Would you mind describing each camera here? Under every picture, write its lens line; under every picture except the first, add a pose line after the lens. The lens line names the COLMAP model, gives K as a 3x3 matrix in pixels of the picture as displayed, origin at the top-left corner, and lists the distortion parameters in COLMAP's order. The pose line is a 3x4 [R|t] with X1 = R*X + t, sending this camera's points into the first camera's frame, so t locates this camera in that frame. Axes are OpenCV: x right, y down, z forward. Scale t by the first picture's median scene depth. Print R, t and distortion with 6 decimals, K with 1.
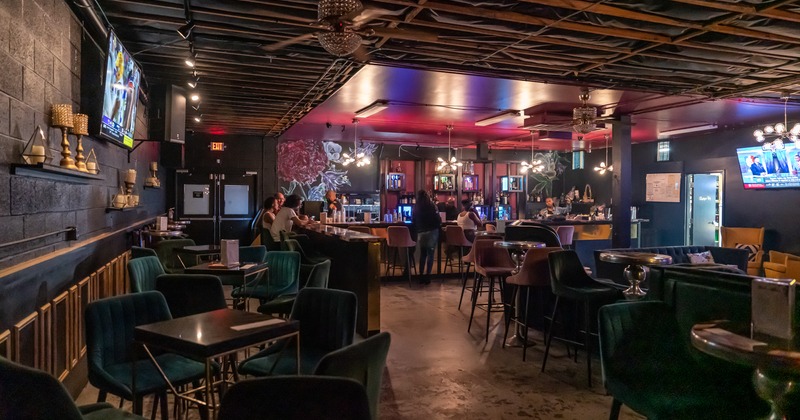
lens RADIAL K [[547.6, 0, 400.0], [0, 547.6, 210.0], [0, 0, 1]] dist [0.003496, 0.000876]
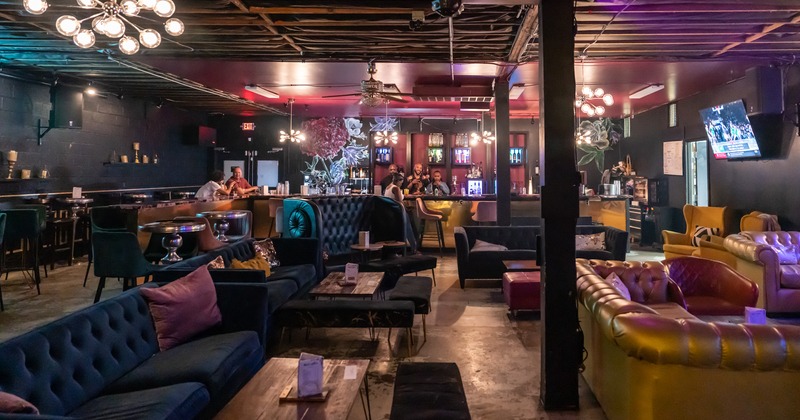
lens RADIAL K [[547.6, 0, 400.0], [0, 547.6, 210.0], [0, 0, 1]] dist [0.003496, 0.000876]
pose [[0.942669, 0.017519, -0.333270, 0.339187], [-0.000891, 0.998750, 0.049984, -0.000484], [0.333729, -0.046821, 0.941506, 0.029363]]
